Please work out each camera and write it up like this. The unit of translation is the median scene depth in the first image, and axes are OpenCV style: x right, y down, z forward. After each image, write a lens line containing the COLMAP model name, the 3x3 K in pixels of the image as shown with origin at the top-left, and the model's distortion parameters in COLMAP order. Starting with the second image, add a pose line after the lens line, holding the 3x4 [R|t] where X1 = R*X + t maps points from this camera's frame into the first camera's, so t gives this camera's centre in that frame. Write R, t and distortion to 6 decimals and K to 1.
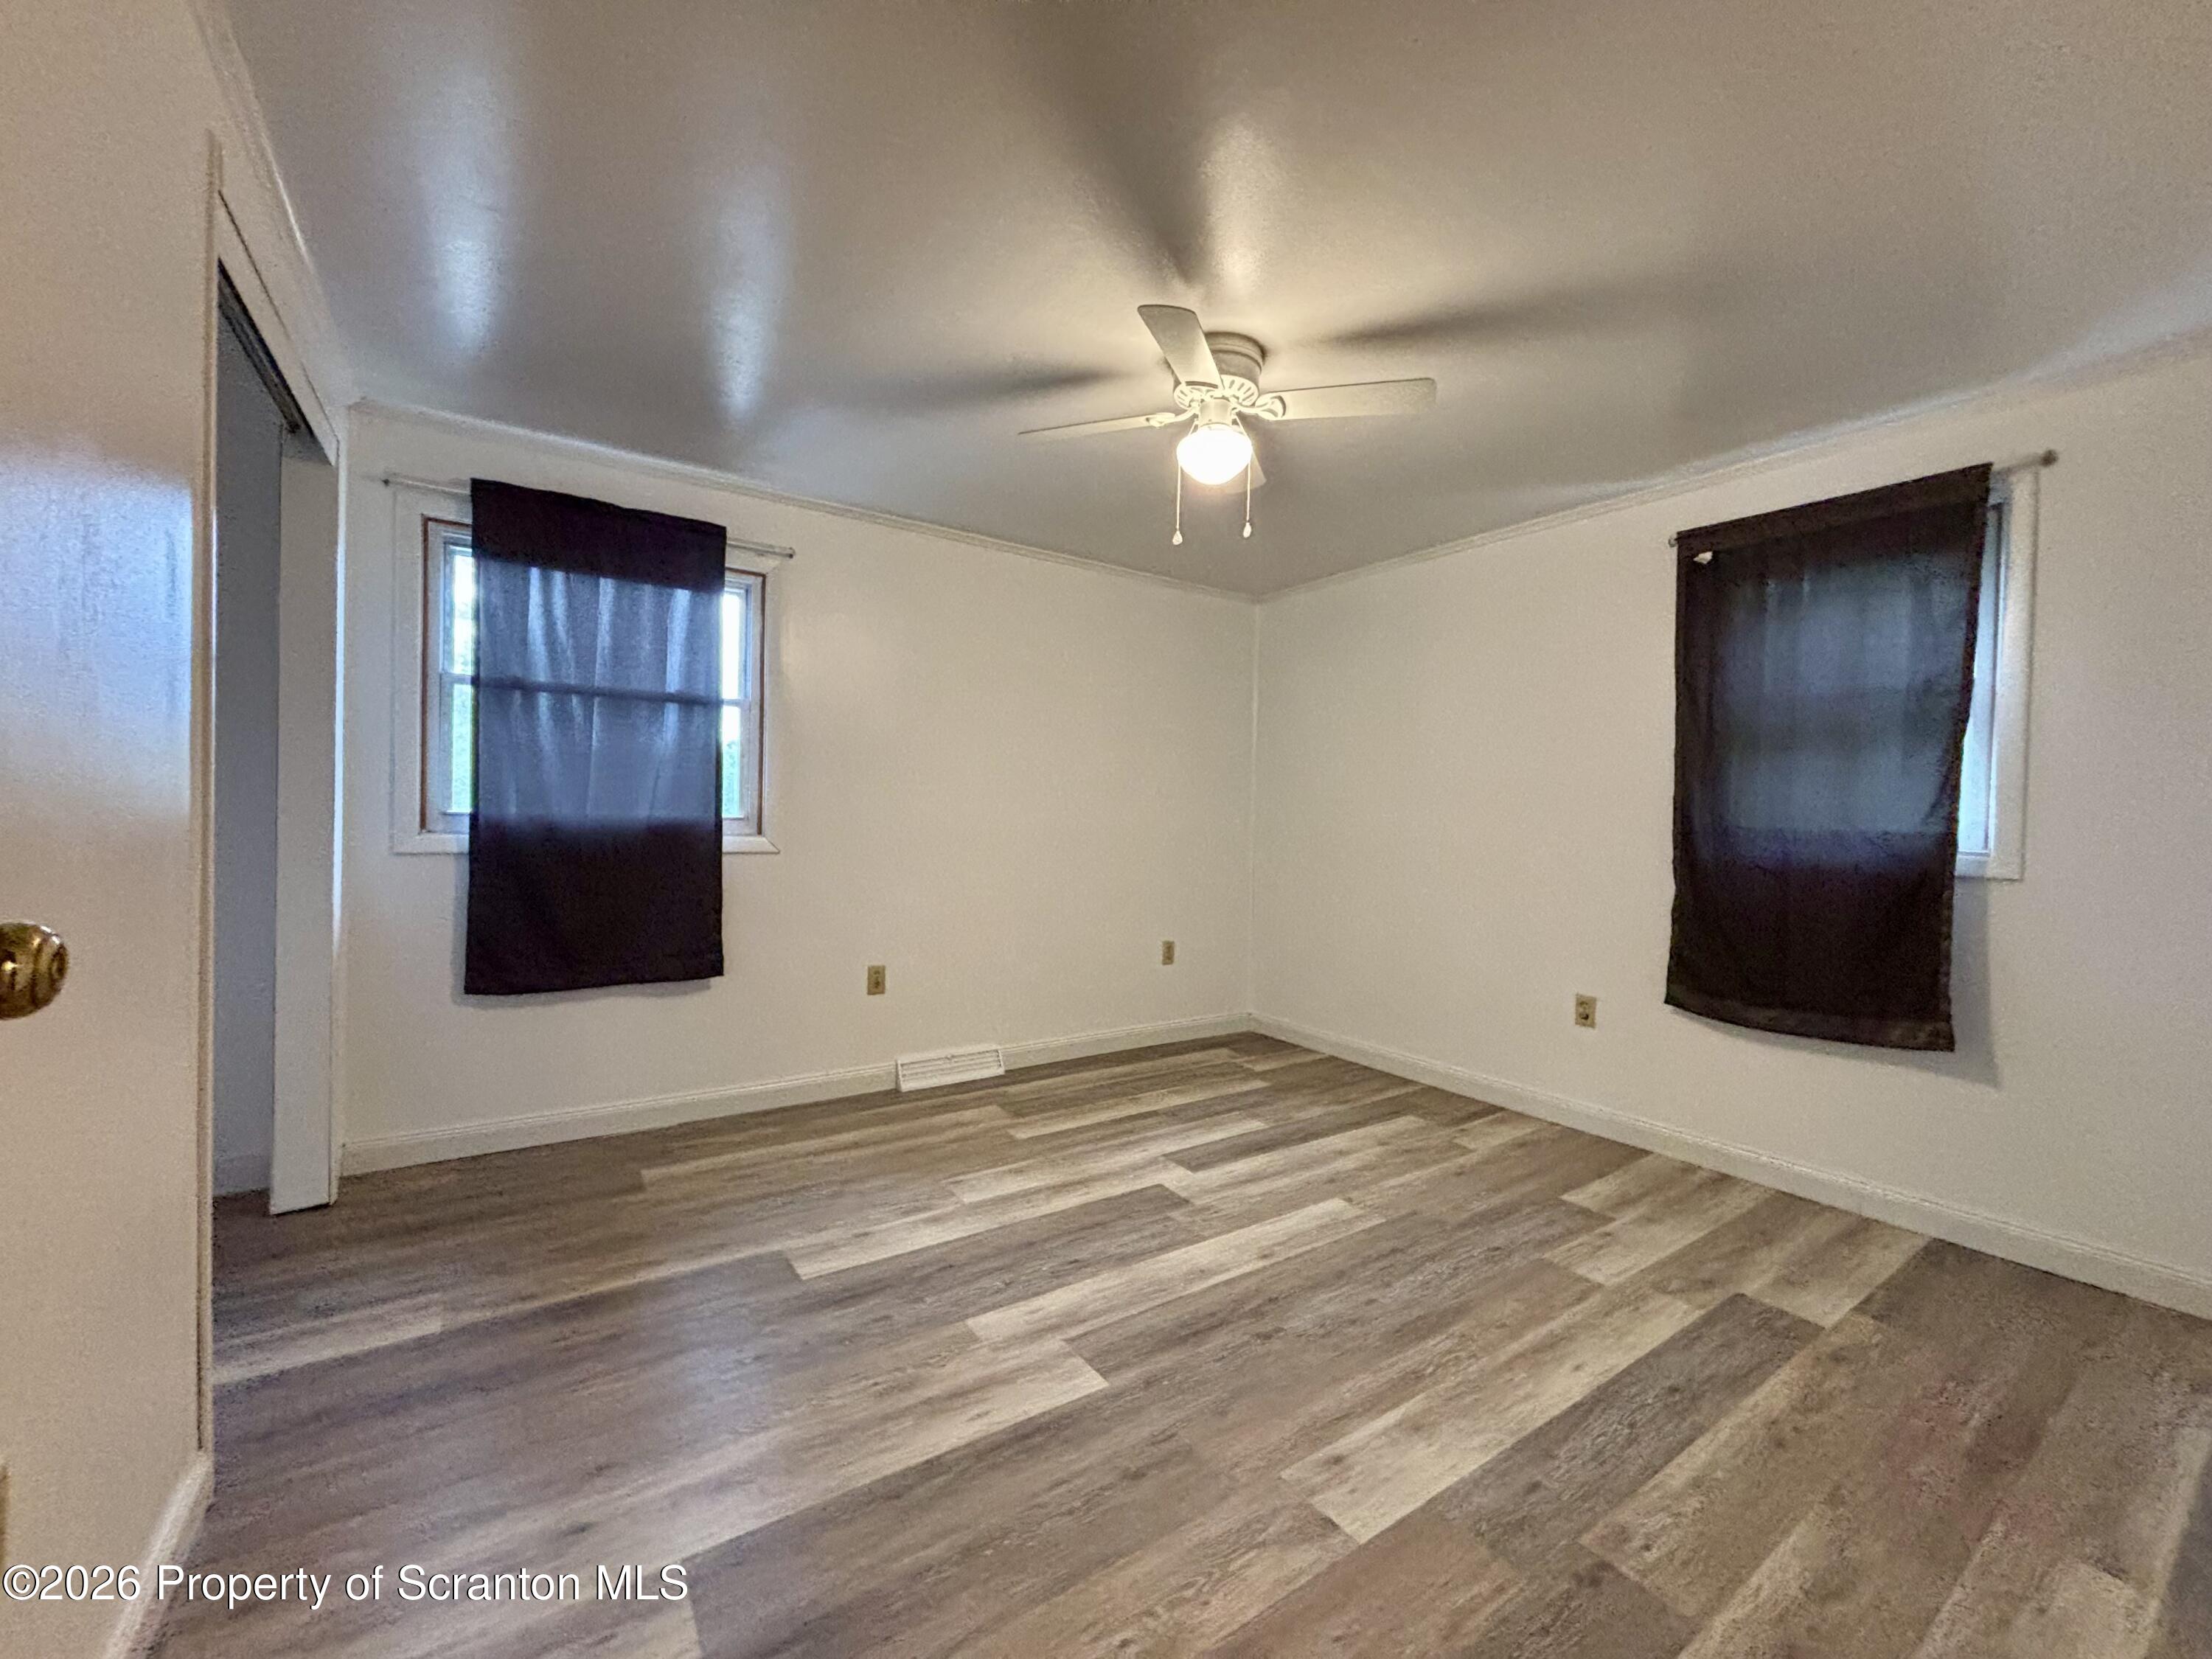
lens RADIAL K [[888.4, 0, 1104.0], [0, 888.4, 821.8], [0, 0, 1]] dist [0.002088, 0.000218]
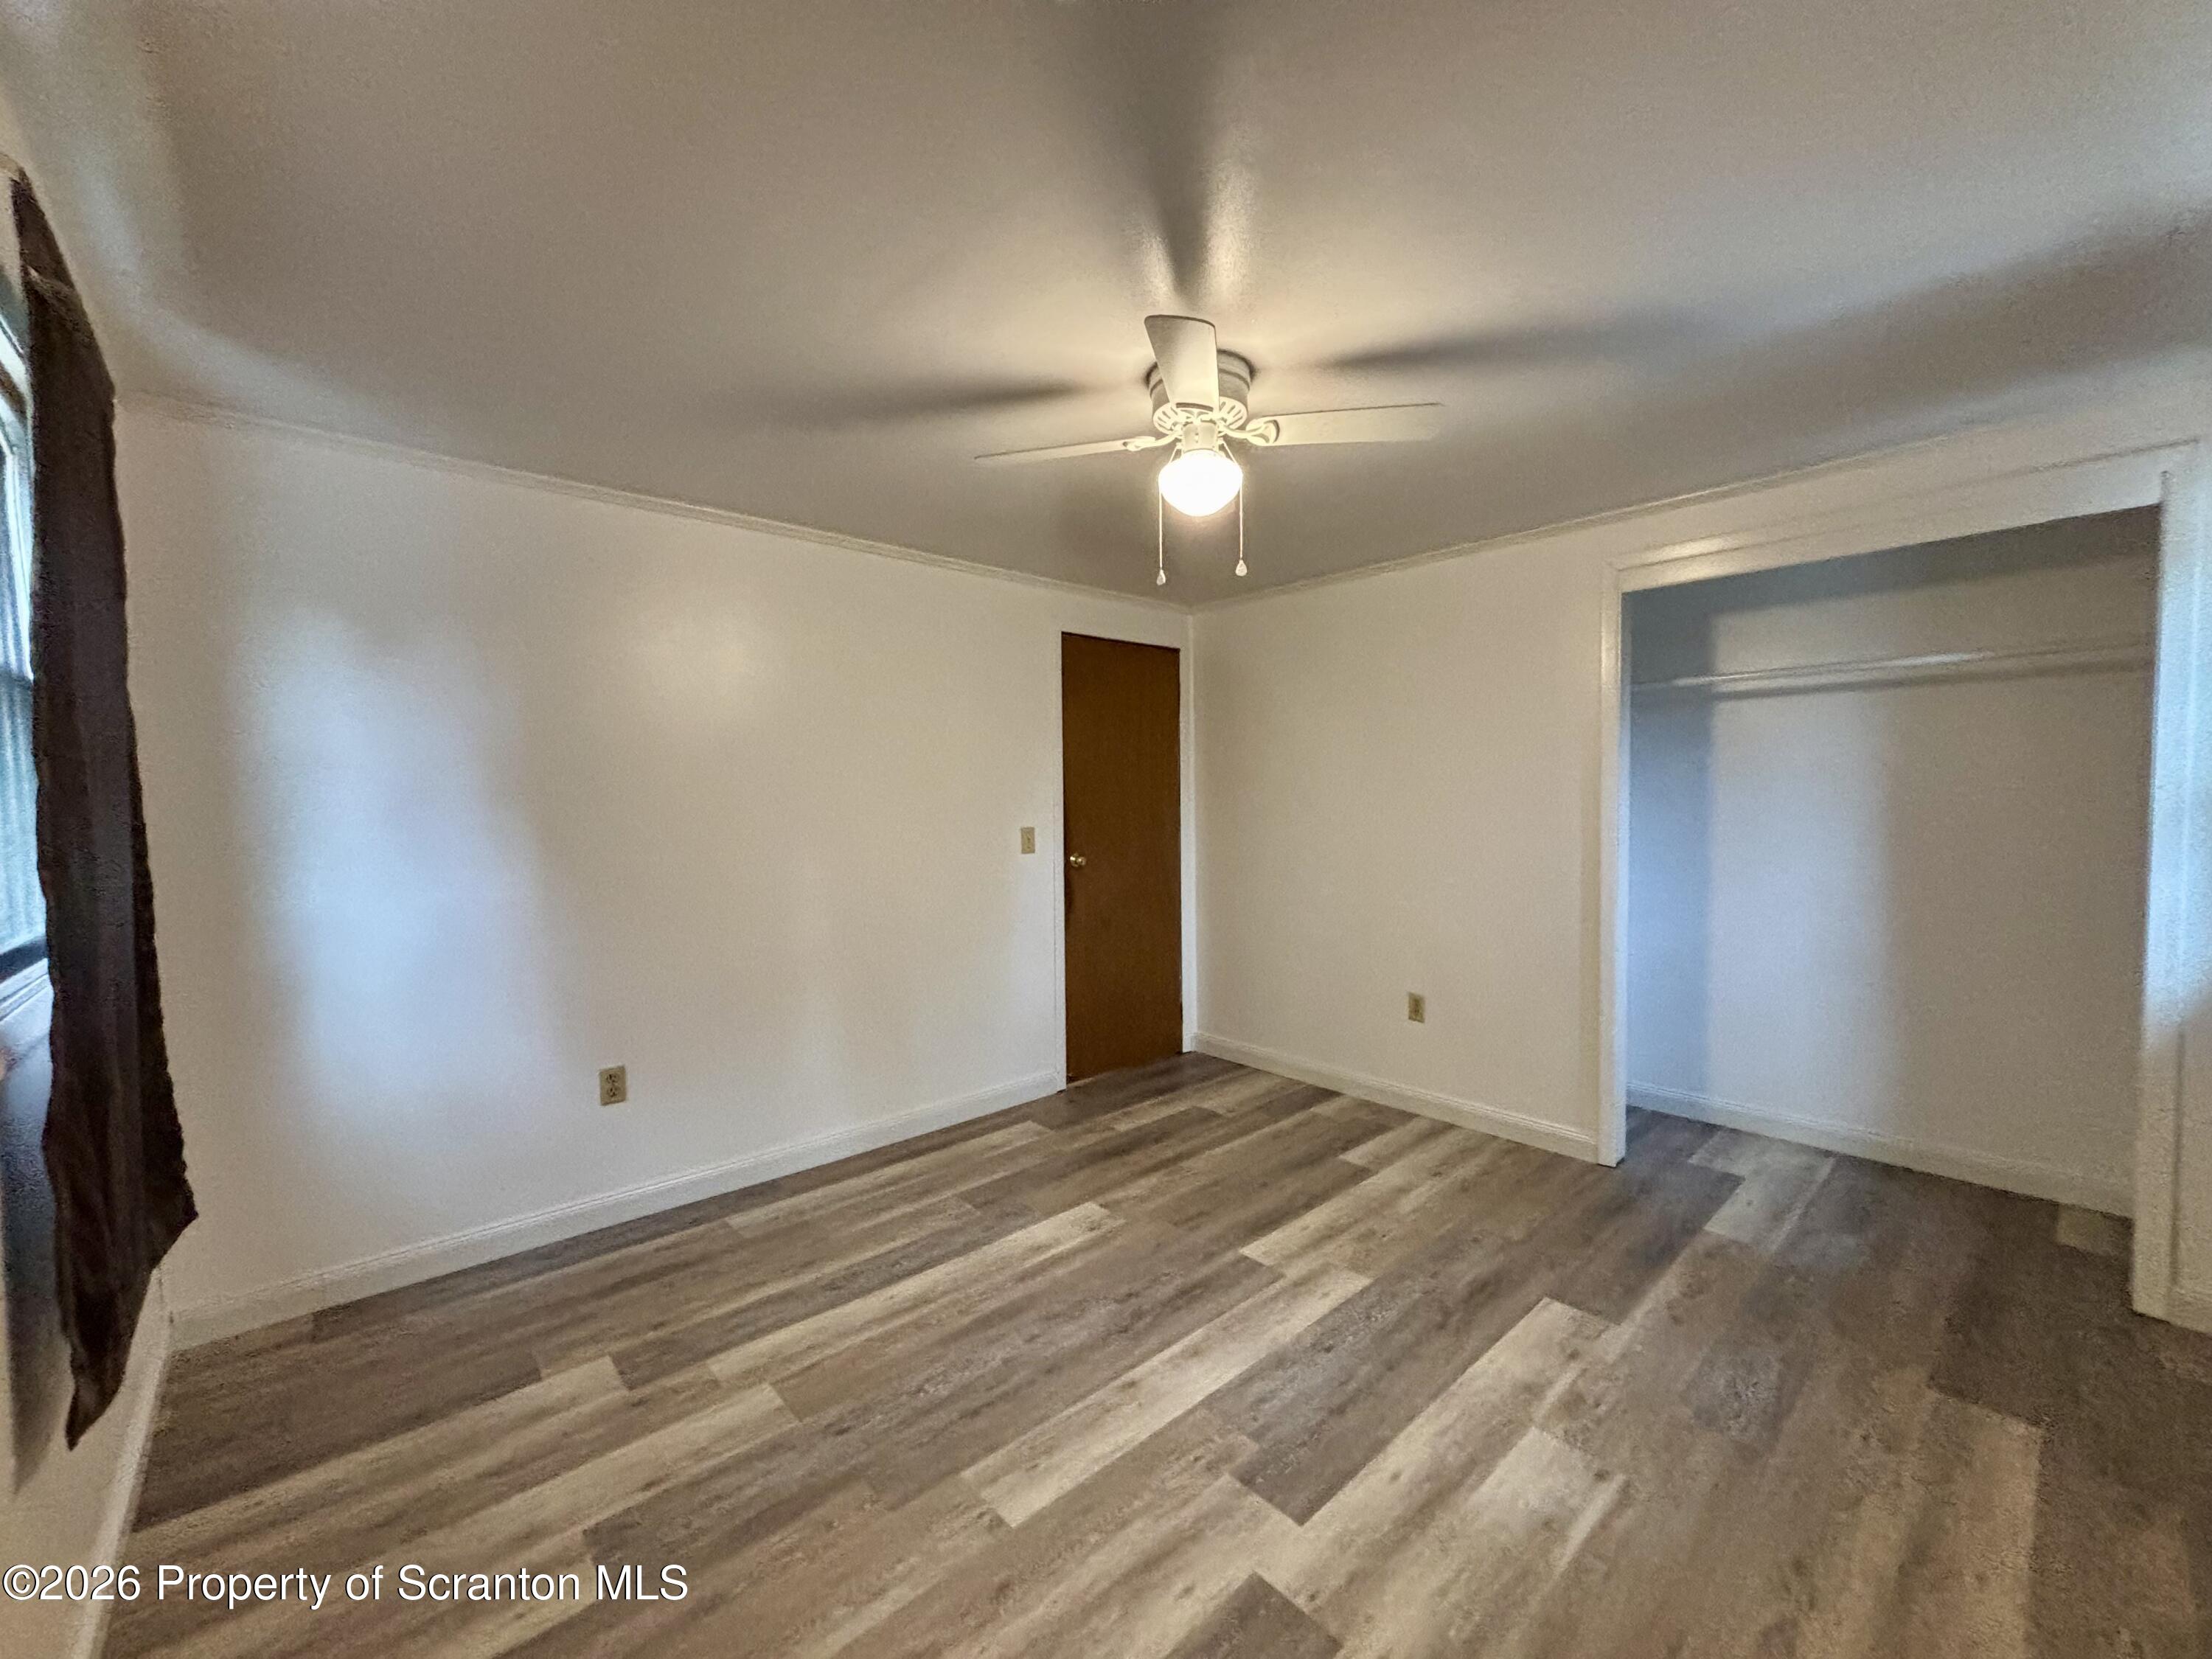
lens RADIAL K [[888.4, 0, 1105.9], [0, 888.4, 834.0], [0, 0, 1]] dist [0.002088, 0.000218]
pose [[-0.990759, -0.004895, -0.135543, 0.368964], [-0.012078, 0.998562, 0.052224, -0.114839], [0.135092, 0.053378, -0.989394, 2.077481]]
